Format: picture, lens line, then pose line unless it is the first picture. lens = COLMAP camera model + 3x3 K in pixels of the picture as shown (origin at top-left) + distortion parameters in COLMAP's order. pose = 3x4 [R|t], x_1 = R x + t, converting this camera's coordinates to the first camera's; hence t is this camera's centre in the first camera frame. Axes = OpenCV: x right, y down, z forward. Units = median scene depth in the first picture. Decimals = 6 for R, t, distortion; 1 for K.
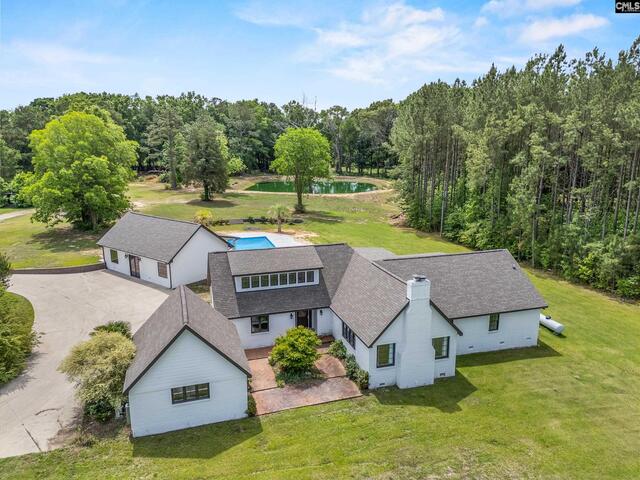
lens RADIAL K [[472.2, 0, 320.0], [0, 472.2, 240.0], [0, 0, 1]] dist [0.067099, -0.050125]
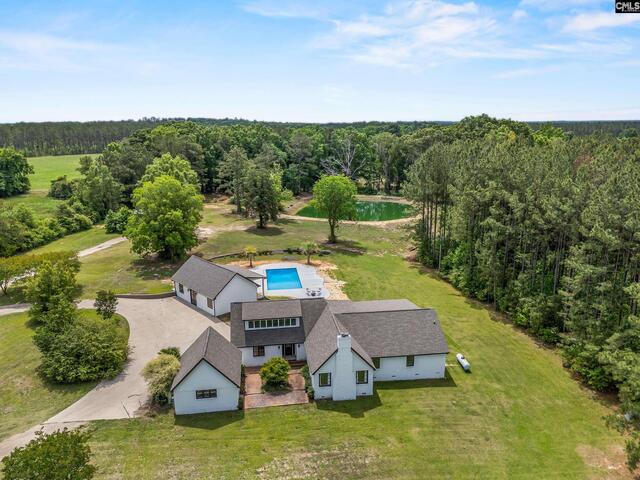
lens RADIAL K [[472.2, 0, 320.0], [0, 472.2, 240.0], [0, 0, 1]] dist [0.067099, -0.050125]
pose [[0.985905, 0.035438, -0.163512, 0.335789], [-0.031981, 0.999207, 0.023726, -0.249758], [0.164223, -0.018162, 0.986256, -0.551456]]
